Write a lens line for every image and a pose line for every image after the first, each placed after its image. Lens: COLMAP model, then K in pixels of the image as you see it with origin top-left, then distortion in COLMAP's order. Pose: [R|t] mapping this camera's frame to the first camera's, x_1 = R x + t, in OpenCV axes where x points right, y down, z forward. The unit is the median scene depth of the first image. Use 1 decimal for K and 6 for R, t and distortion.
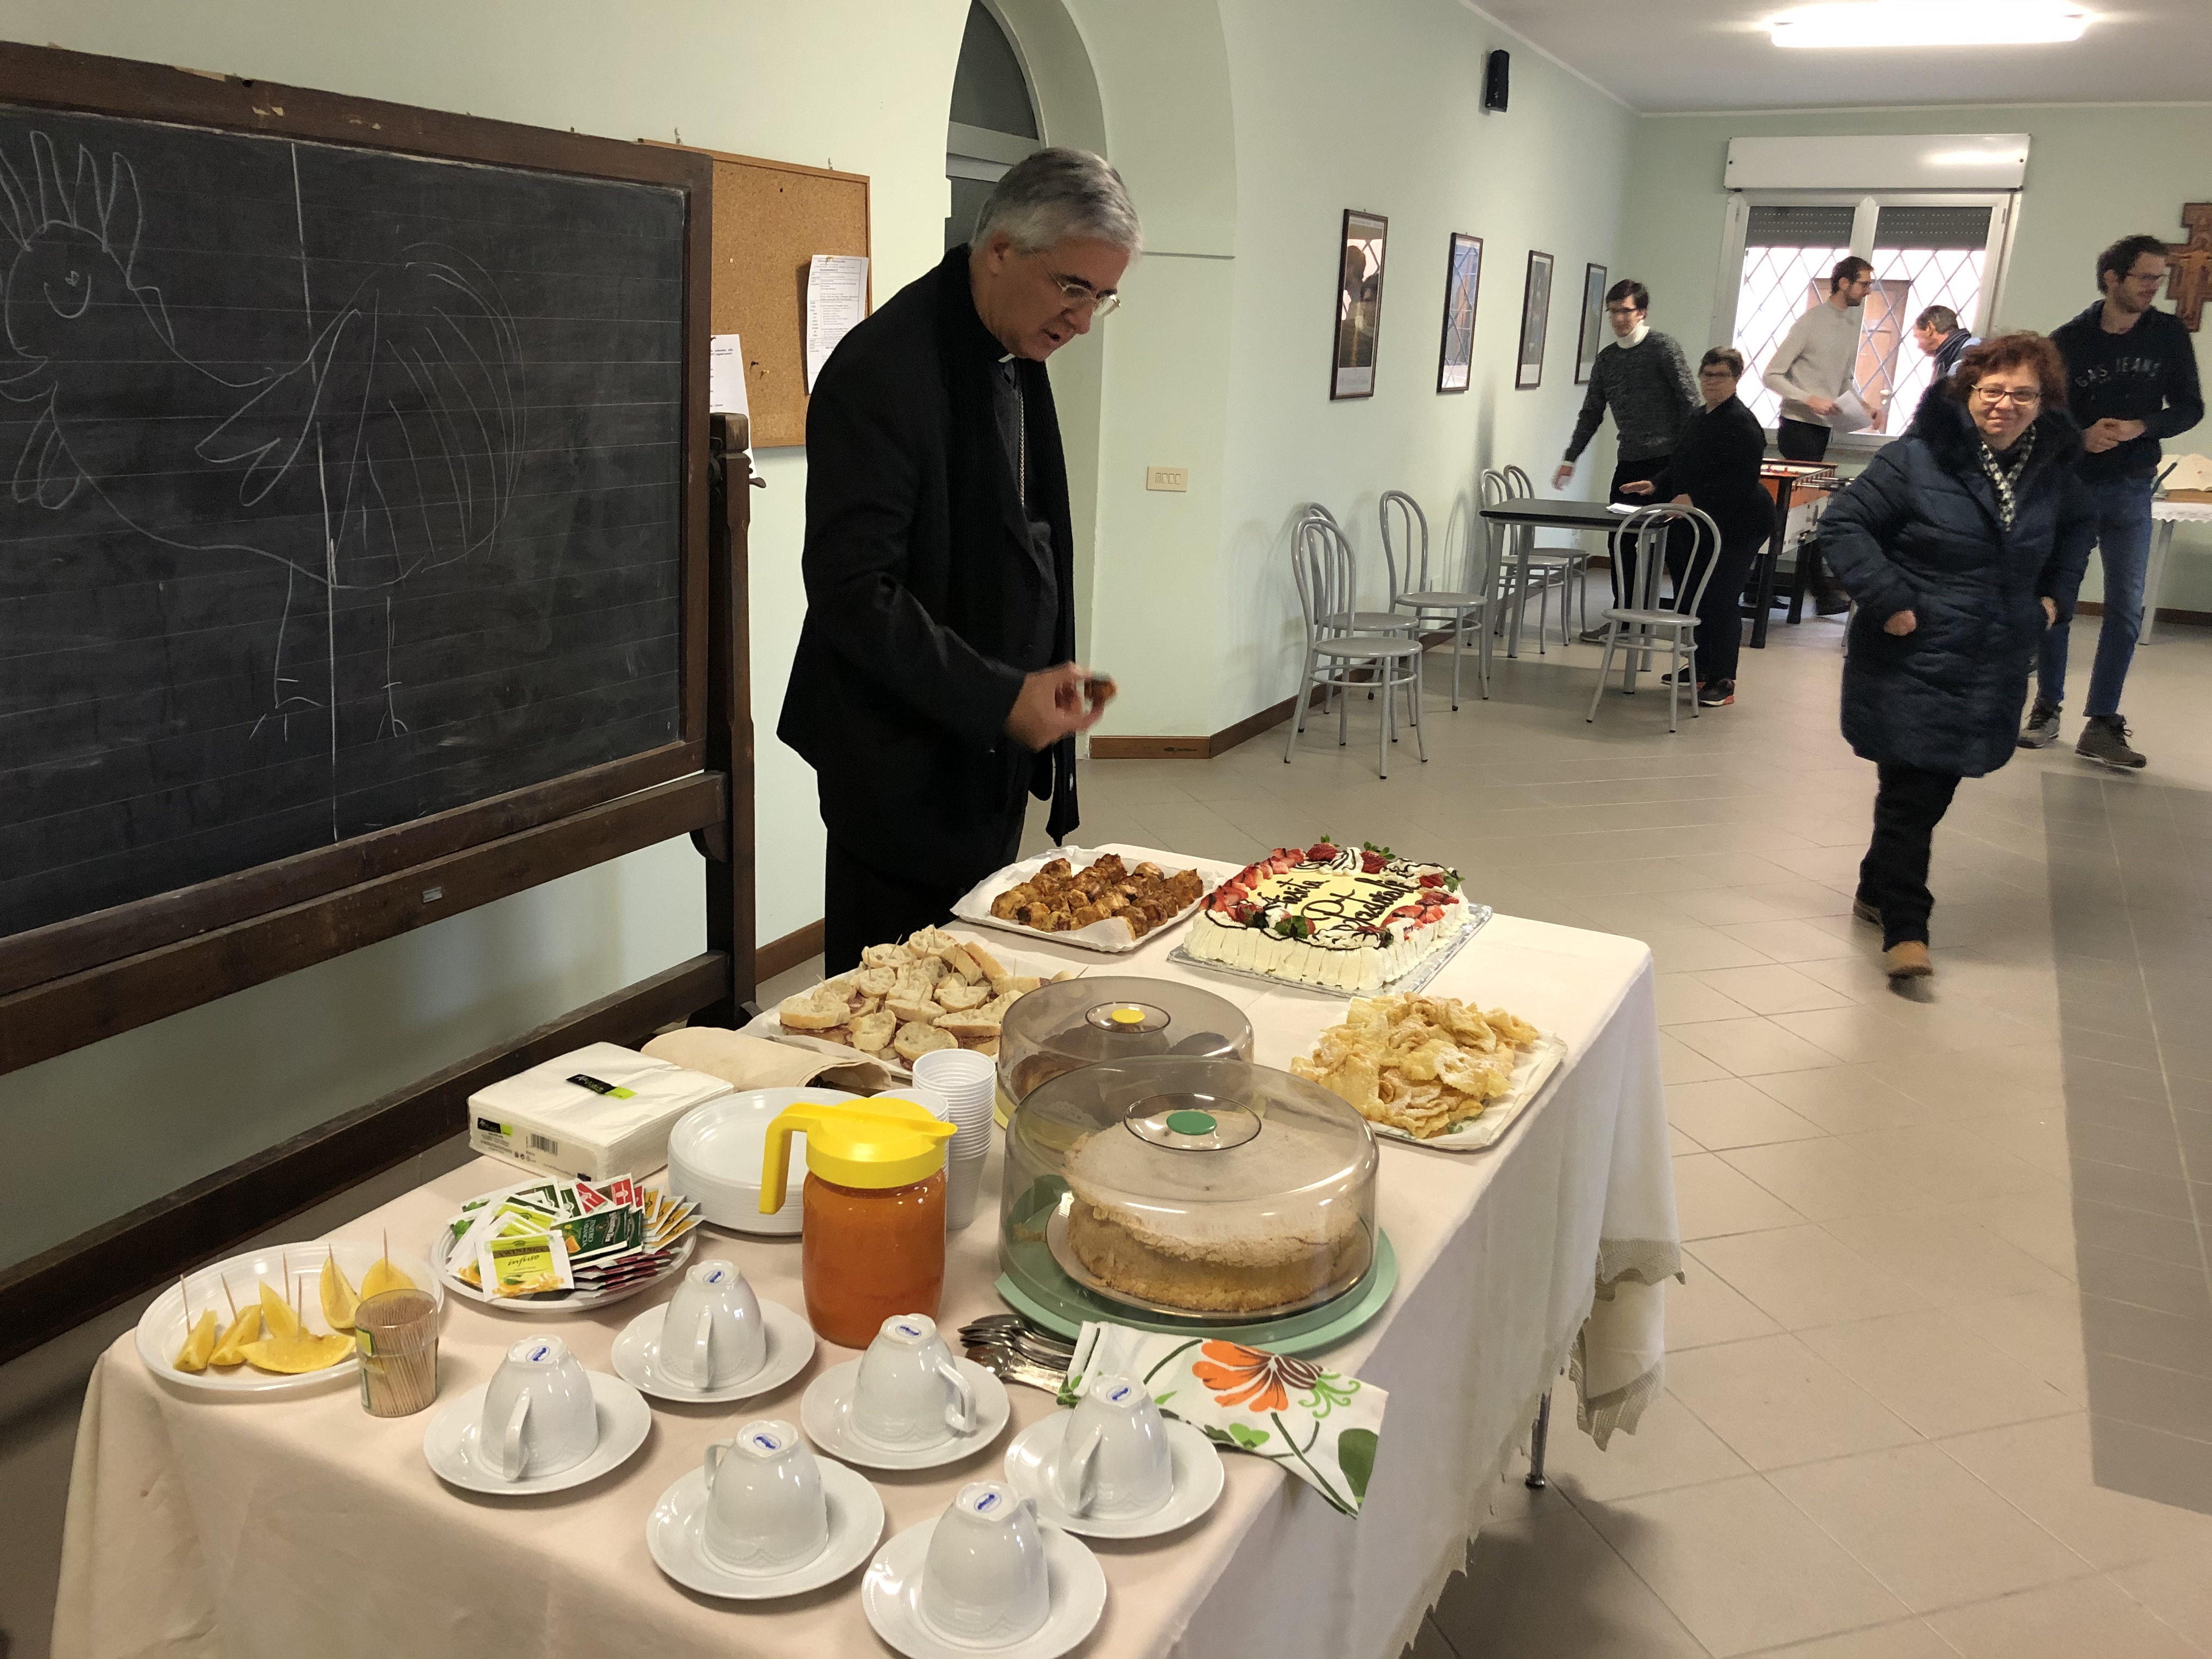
lens RADIAL K [[1801.8, 0, 1118.1], [0, 1801.8, 806.0], [0, 0, 1]] dist [0.040838, -0.034483]
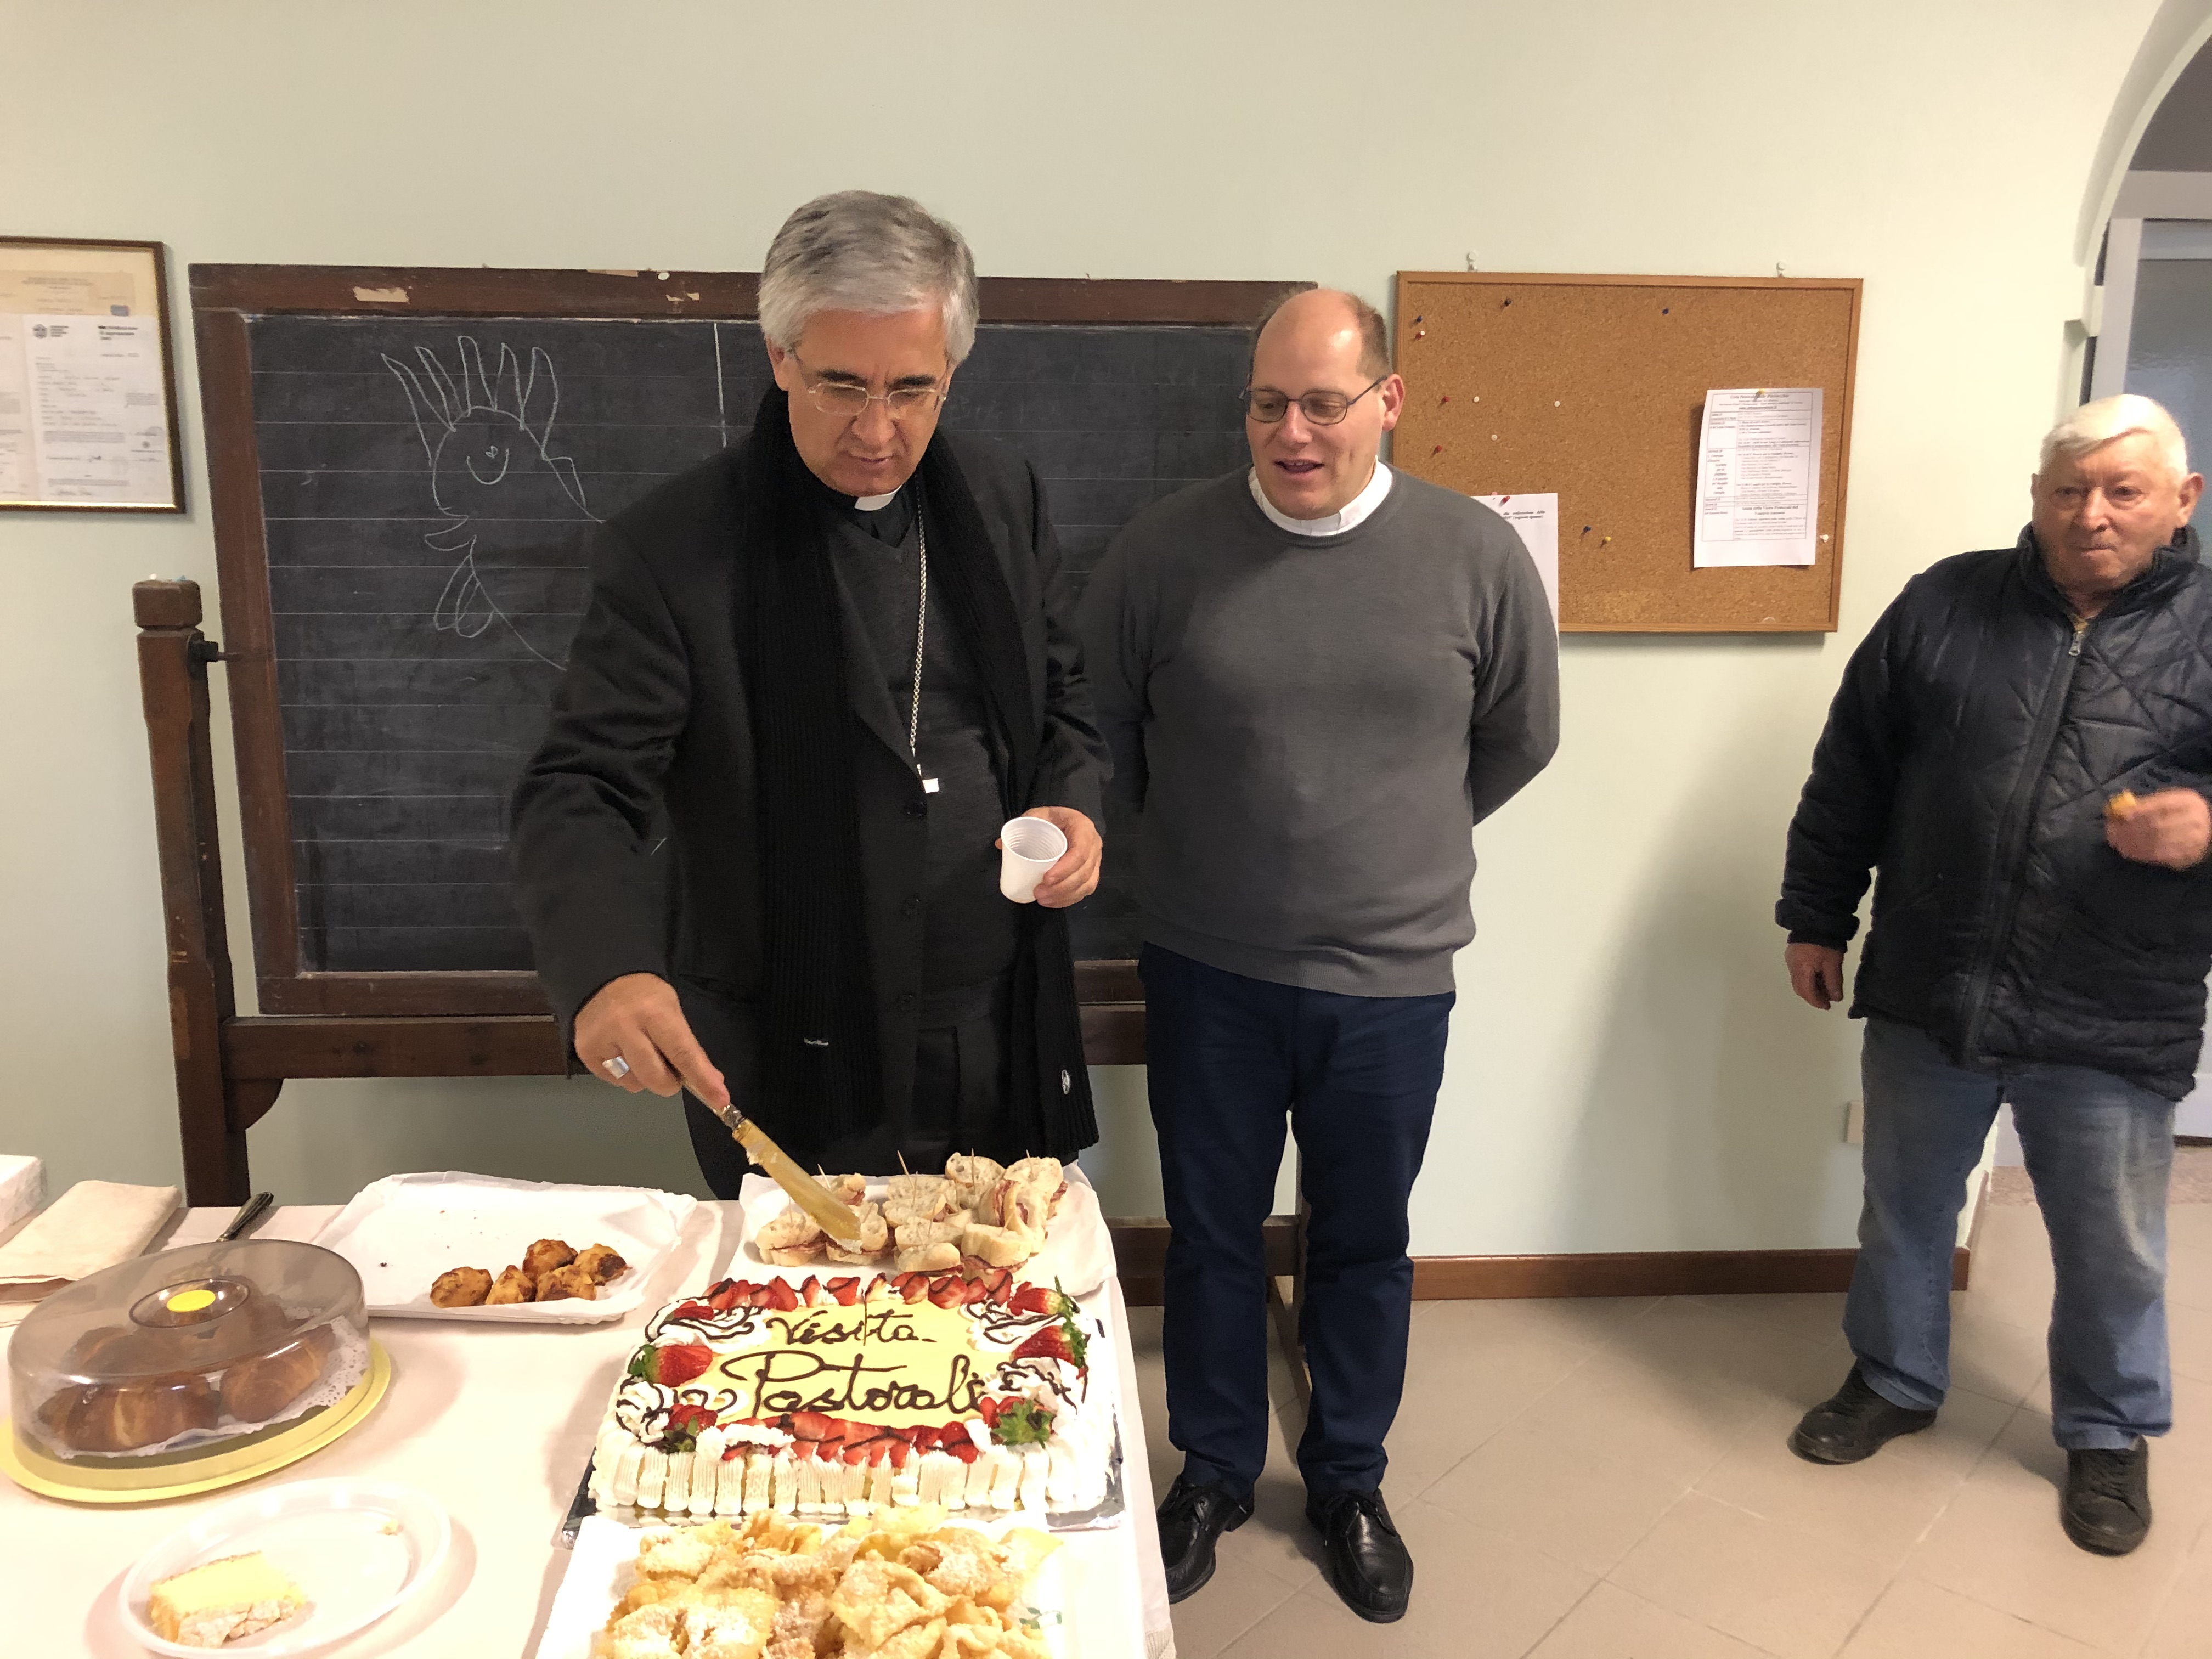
lens RADIAL K [[1801.8, 0, 1118.2], [0, 1801.8, 802.7], [0, 0, 1]] dist [0.040838, -0.034483]
pose [[0.494347, 0.124372, -0.860321, 0.598088], [-0.211992, 0.977078, 0.019439, -0.146862], [0.843019, 0.172771, 0.509381, 0.659557]]
